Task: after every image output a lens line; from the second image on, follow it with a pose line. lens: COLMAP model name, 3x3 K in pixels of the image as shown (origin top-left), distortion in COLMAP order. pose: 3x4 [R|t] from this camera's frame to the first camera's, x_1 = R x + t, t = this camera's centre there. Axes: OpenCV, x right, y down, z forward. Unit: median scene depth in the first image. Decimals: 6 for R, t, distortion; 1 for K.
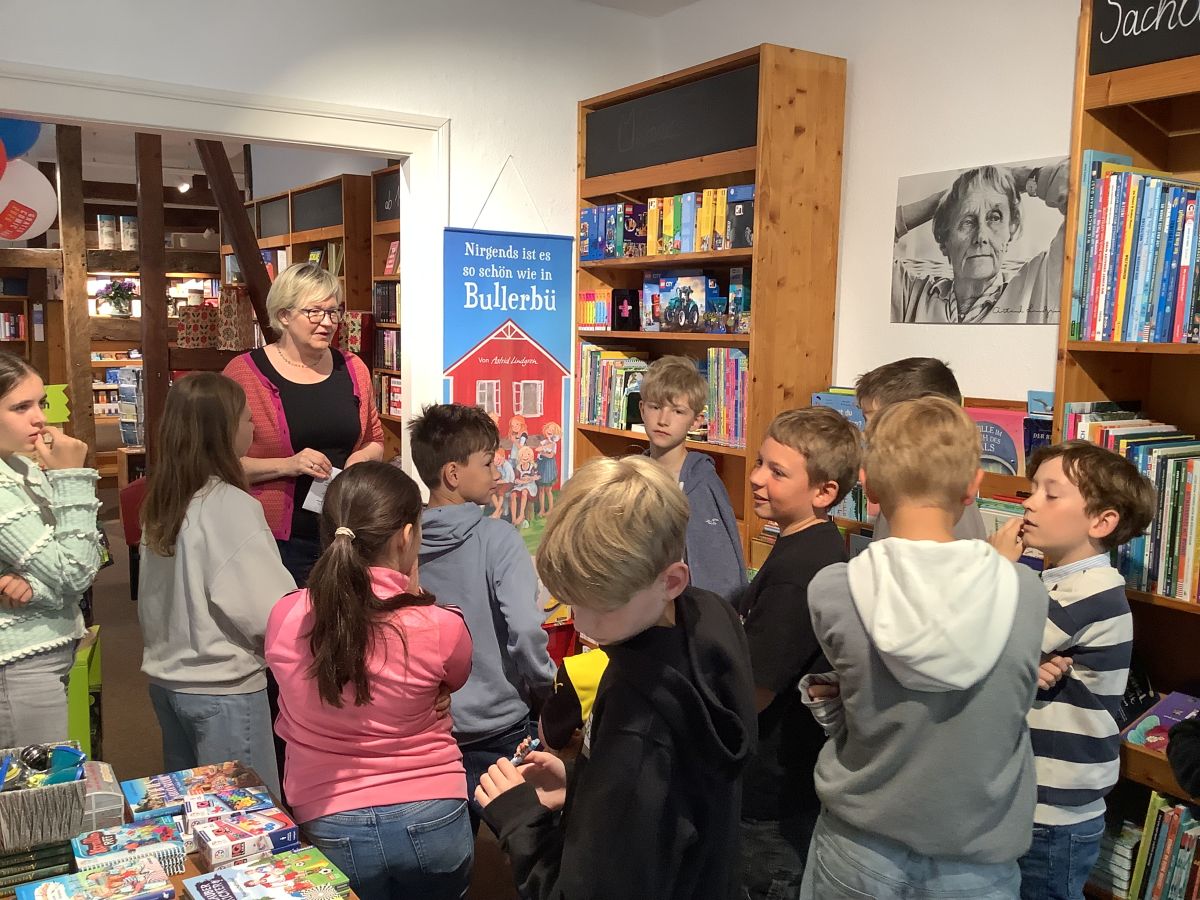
lens RADIAL K [[1079.5, 0, 602.5], [0, 1079.5, 457.9], [0, 0, 1]] dist [0.061140, -0.114831]
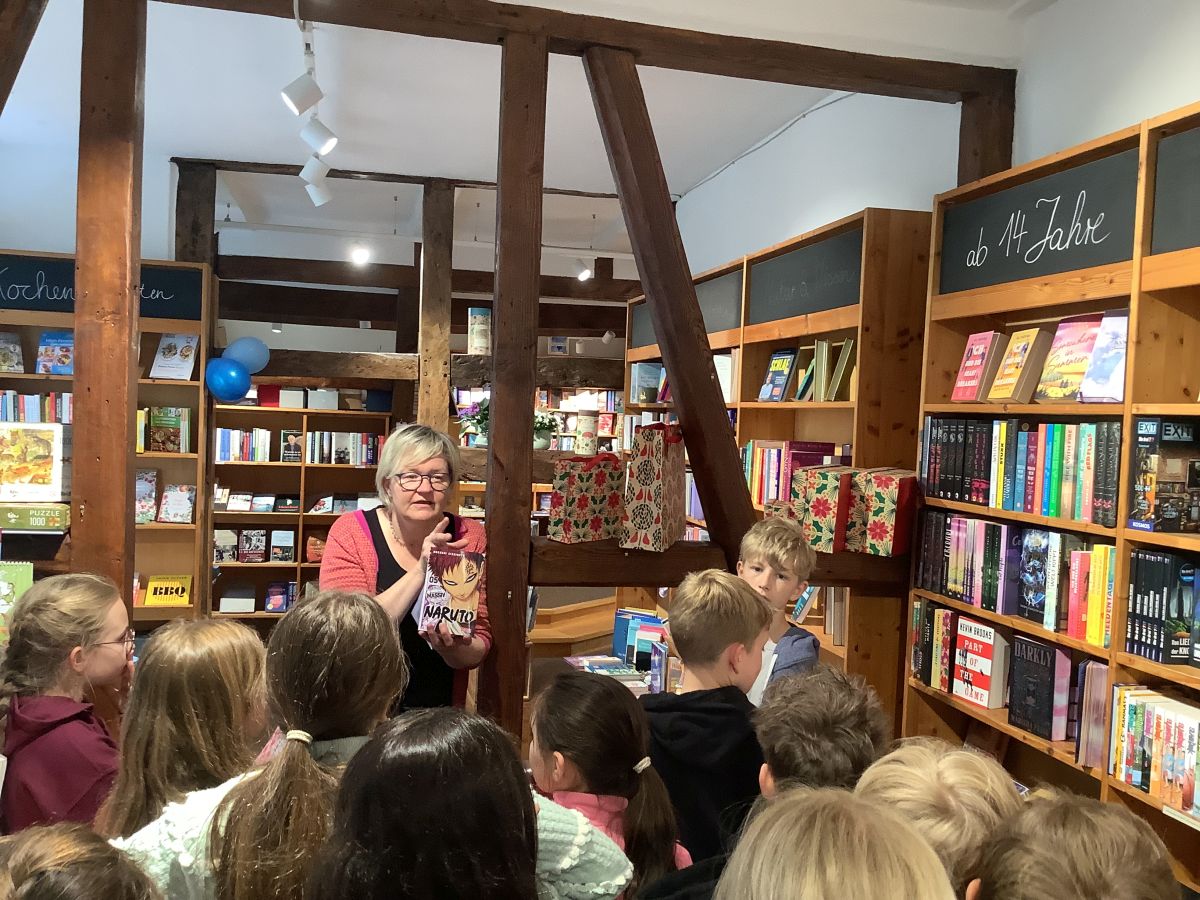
lens RADIAL K [[1079.5, 0, 599.6], [0, 1079.5, 449.2], [0, 0, 1]] dist [0.061140, -0.114831]
pose [[0.941084, 0.032066, -0.336649, -0.277248], [-0.067751, 0.993189, -0.094792, -0.135752], [0.331316, 0.112015, 0.936847, 0.738248]]
